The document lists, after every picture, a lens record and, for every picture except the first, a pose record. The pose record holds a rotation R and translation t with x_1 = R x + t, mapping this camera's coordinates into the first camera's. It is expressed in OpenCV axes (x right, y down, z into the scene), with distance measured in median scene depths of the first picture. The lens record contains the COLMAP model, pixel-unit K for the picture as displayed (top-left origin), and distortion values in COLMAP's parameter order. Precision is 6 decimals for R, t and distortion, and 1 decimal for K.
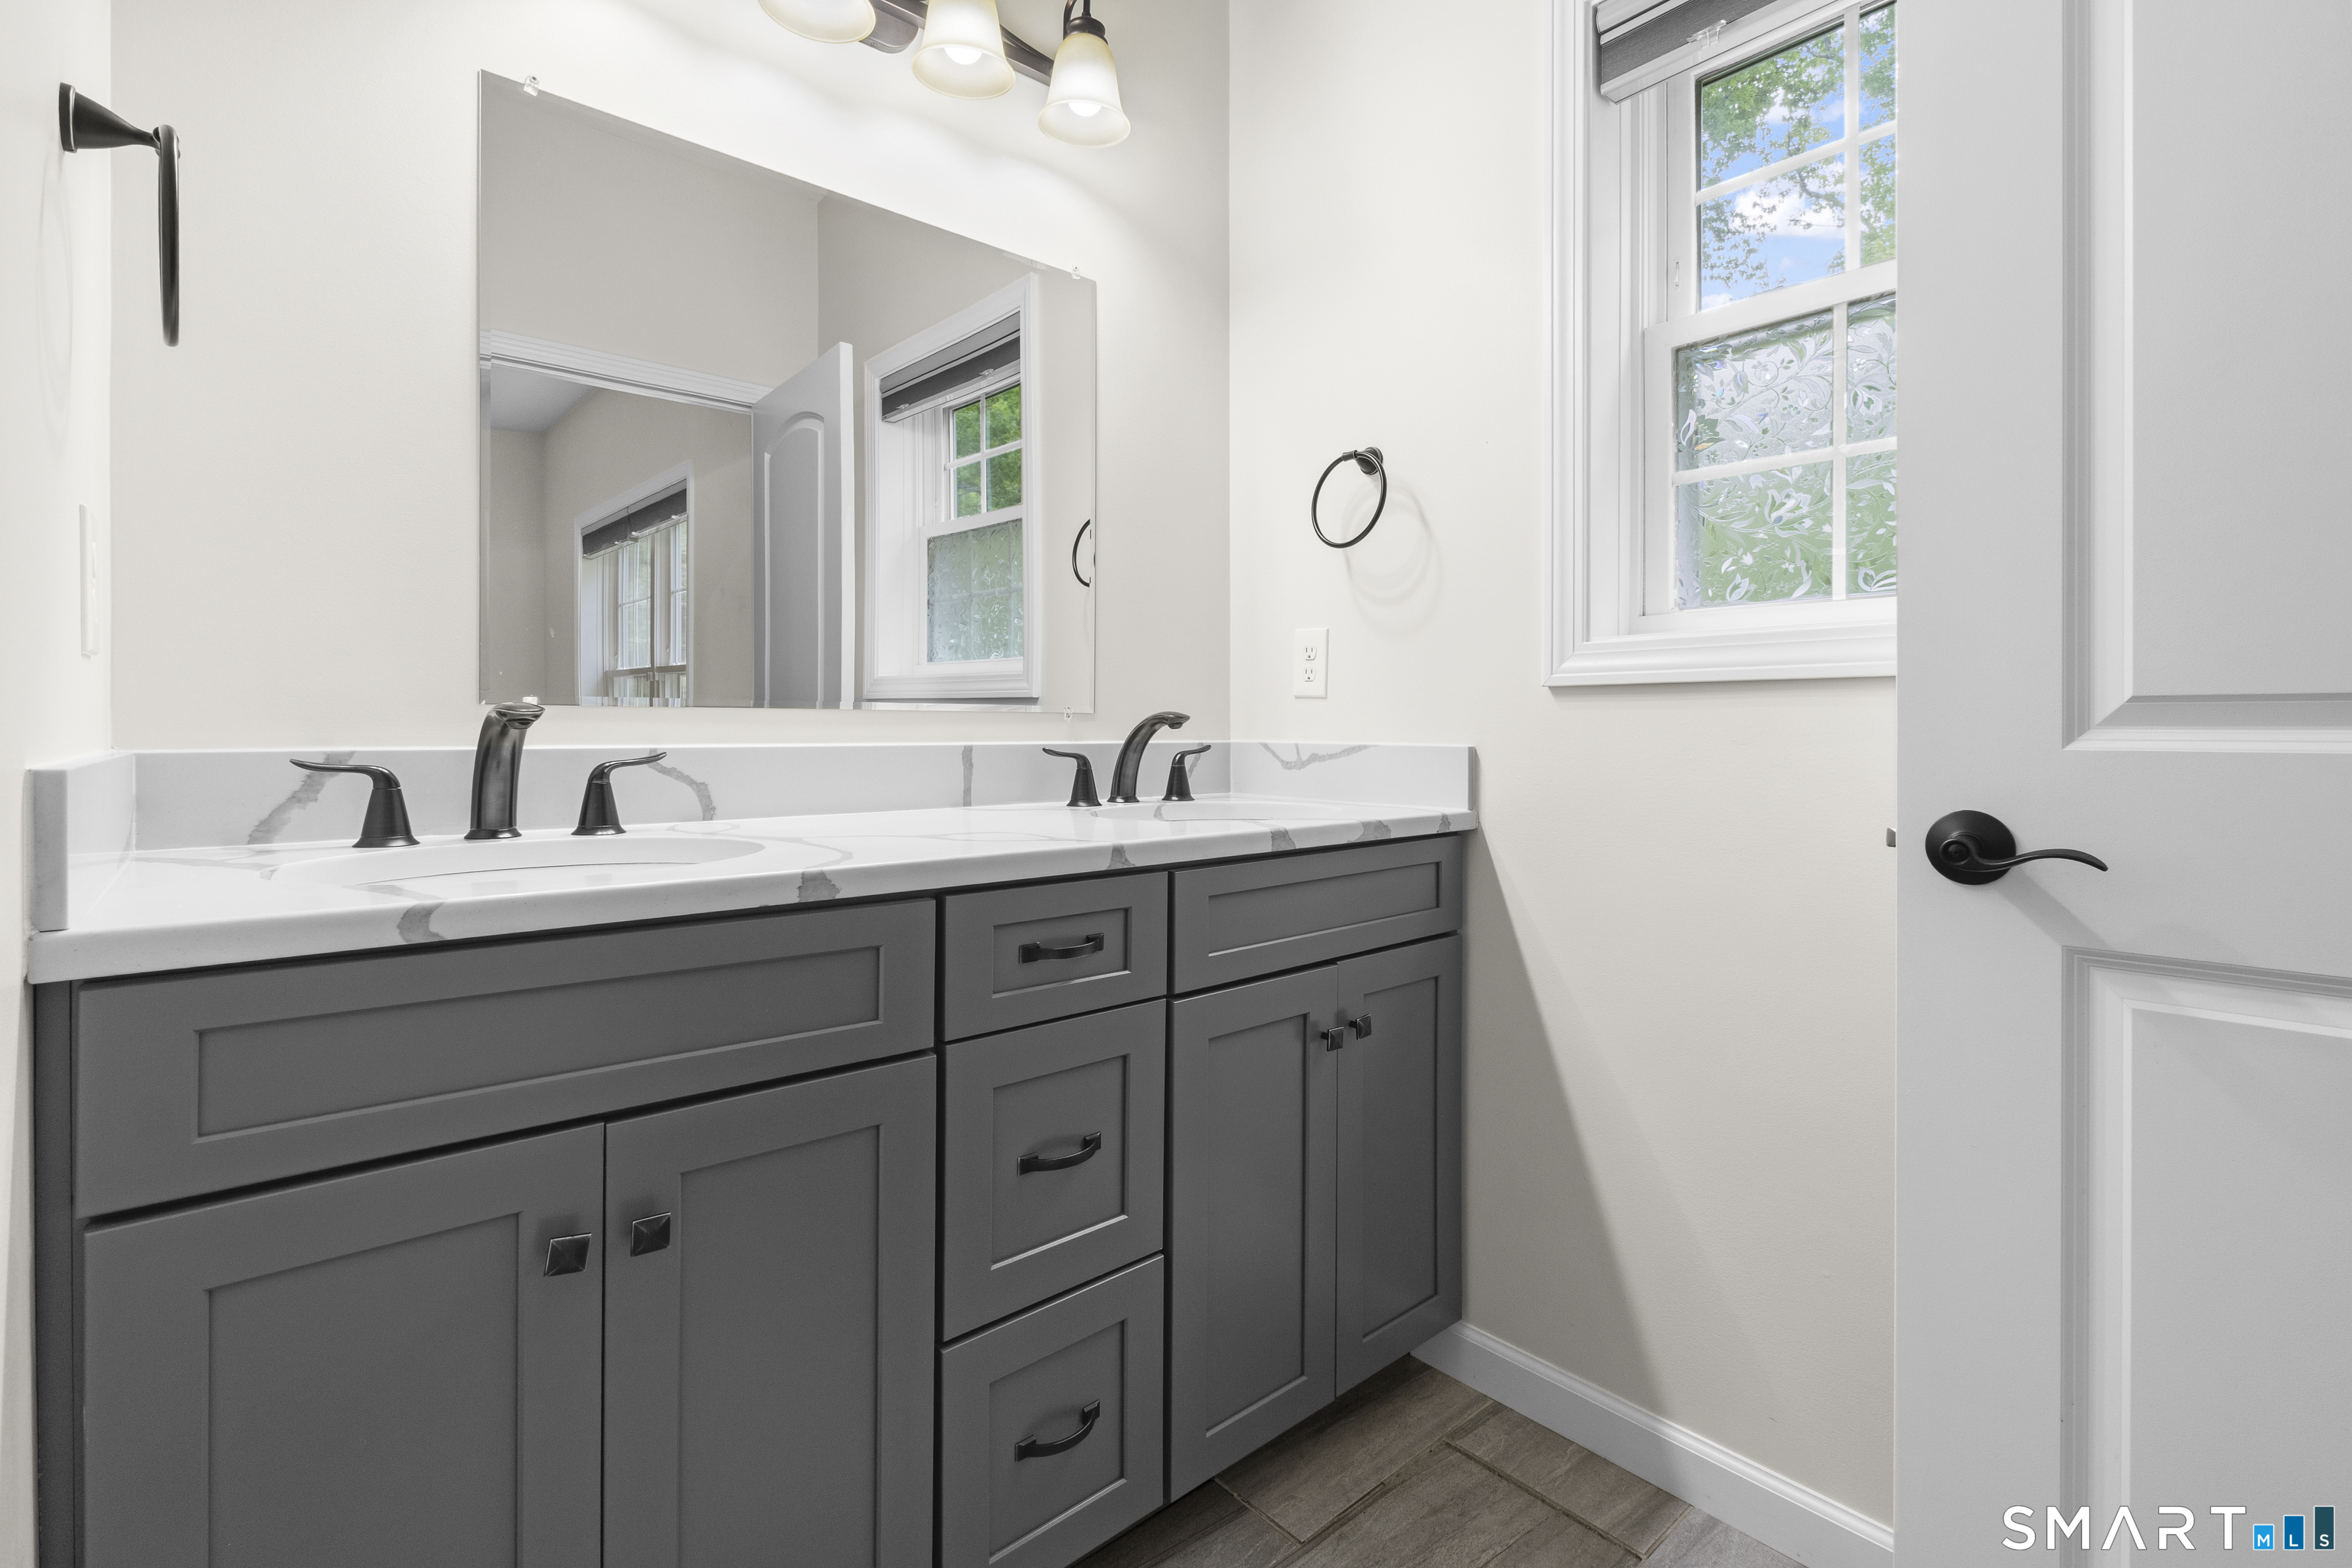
lens RADIAL K [[1087.1, 0, 1176.0], [0, 1087.1, 784.0], [0, 0, 1]] dist [0.001084, -0.000058]
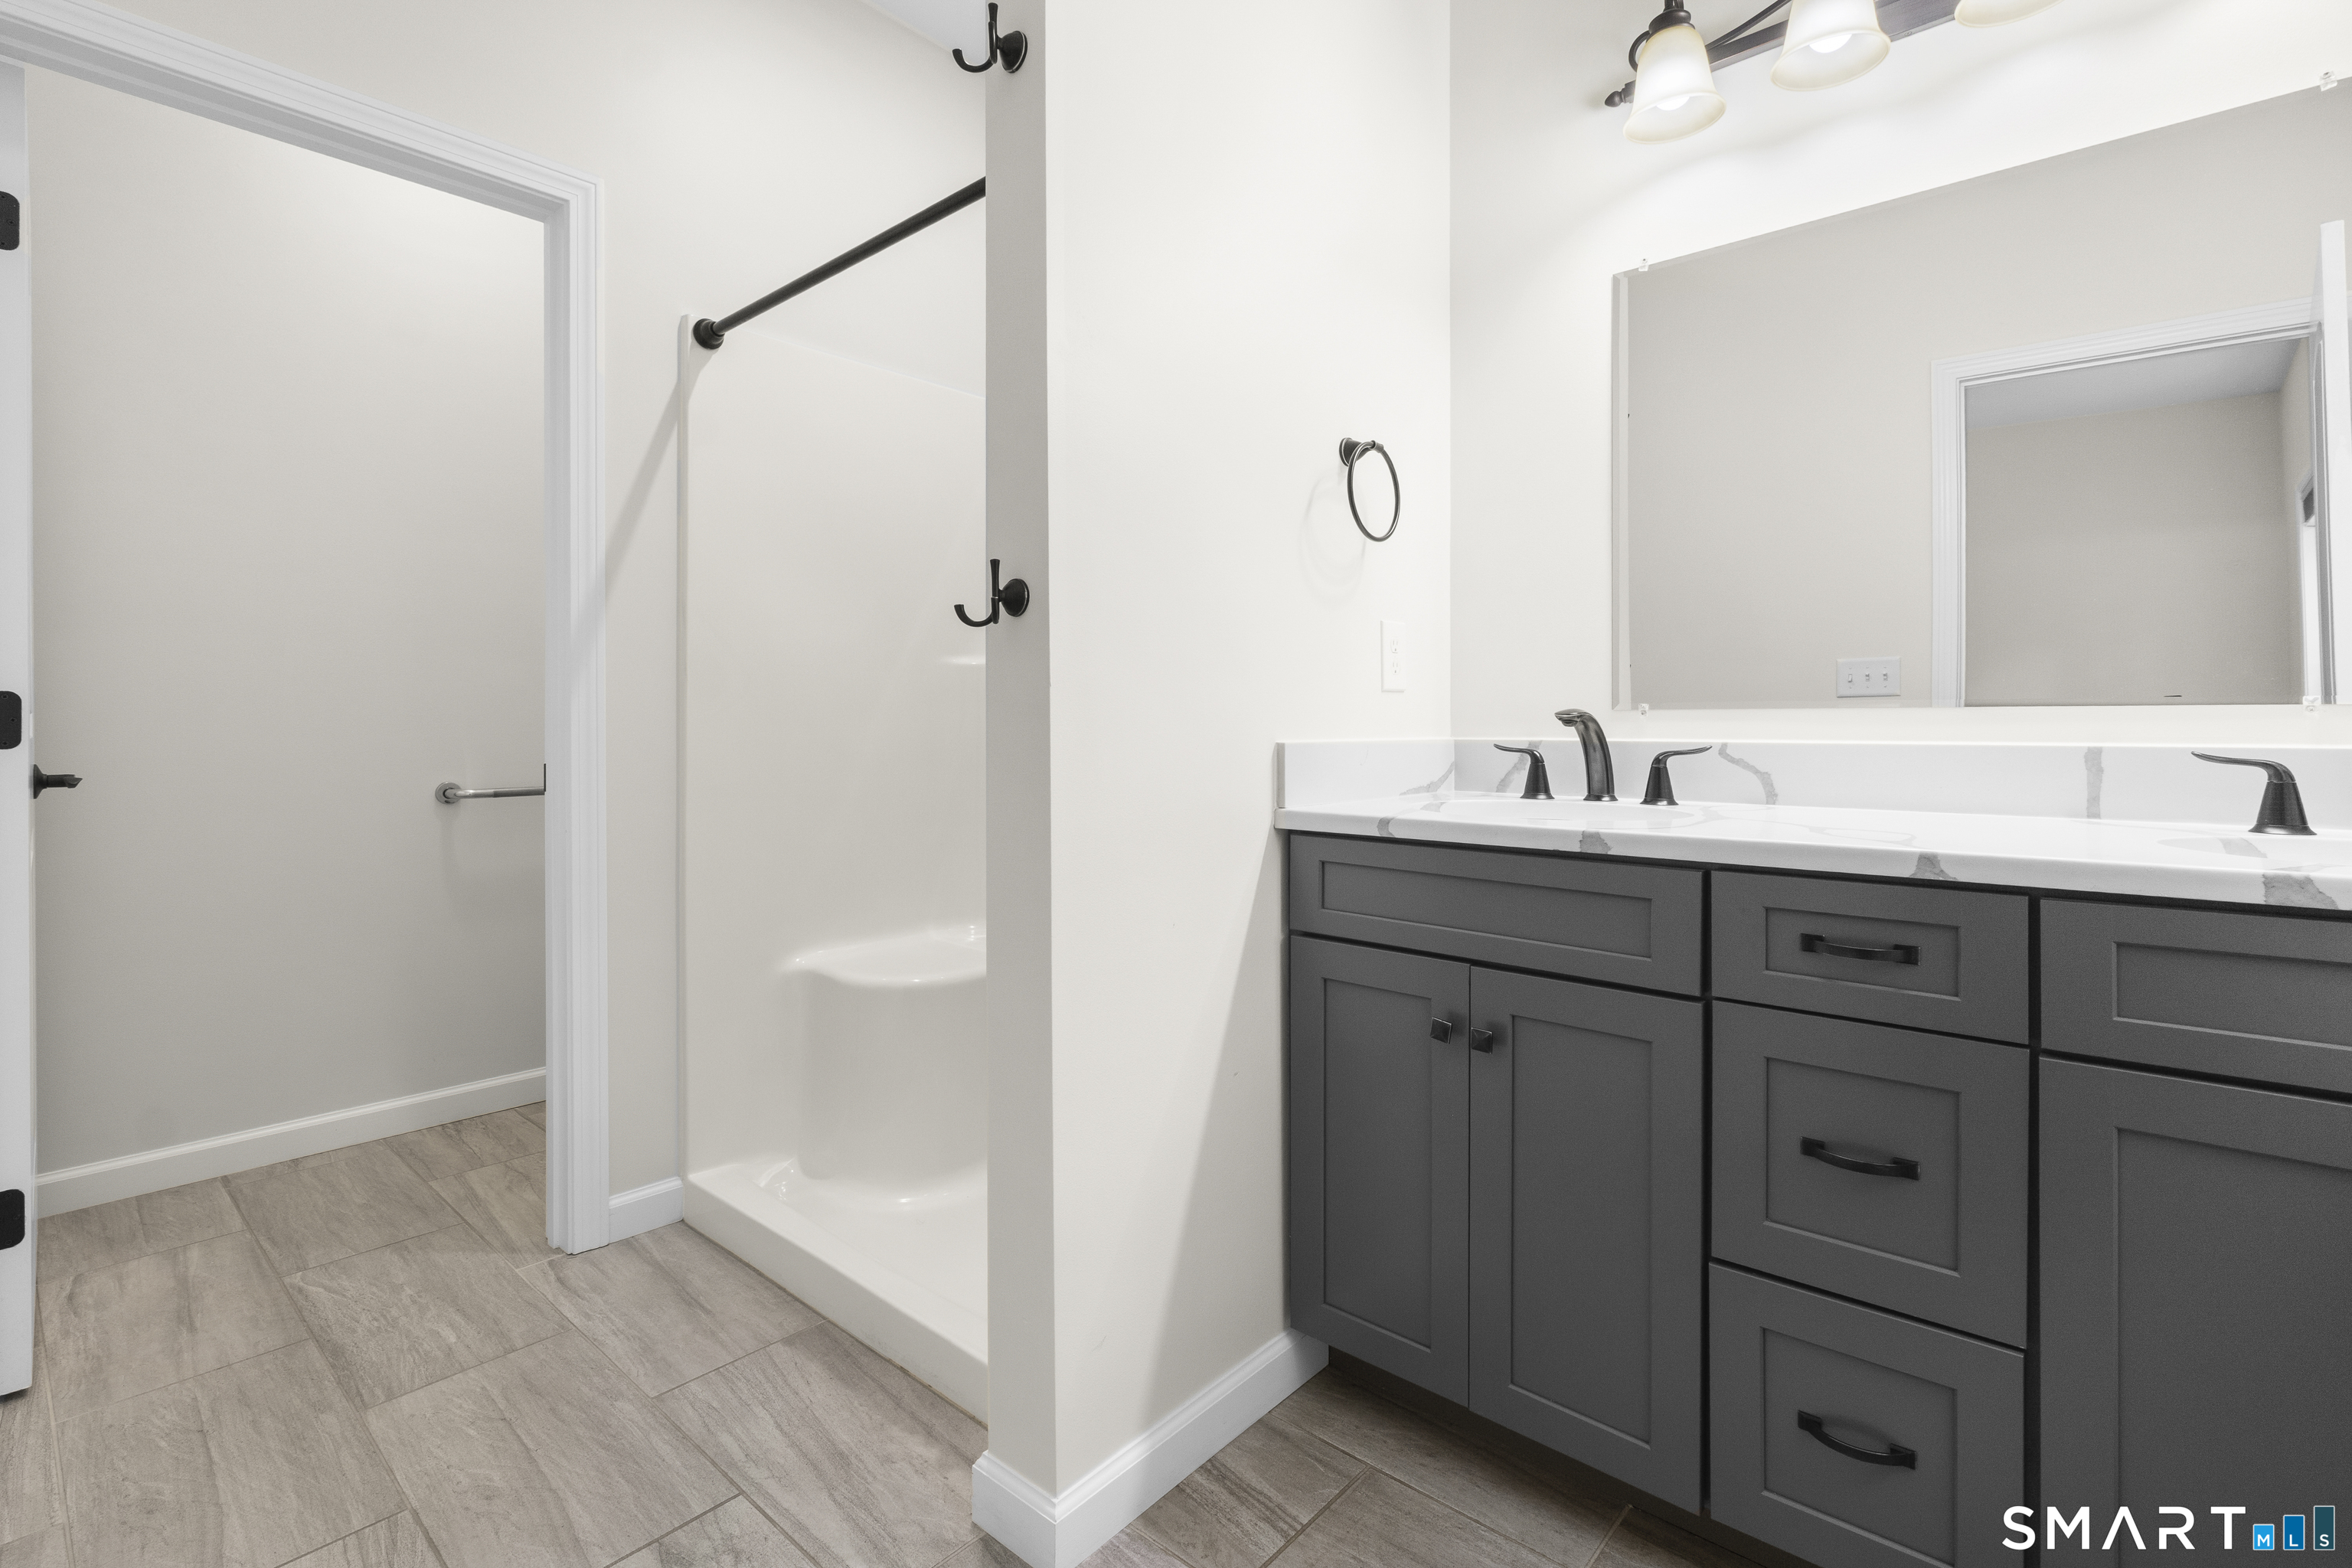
lens RADIAL K [[1088.2, 0, 1175.9], [0, 1088.2, 696.1], [0, 0, 1]] dist [0.000308, -0.000114]
pose [[0.123827, -0.024854, -0.991993, 0.791086], [-0.048636, 0.998333, -0.031084, -0.018718], [0.991111, 0.052095, 0.122412, 0.234607]]
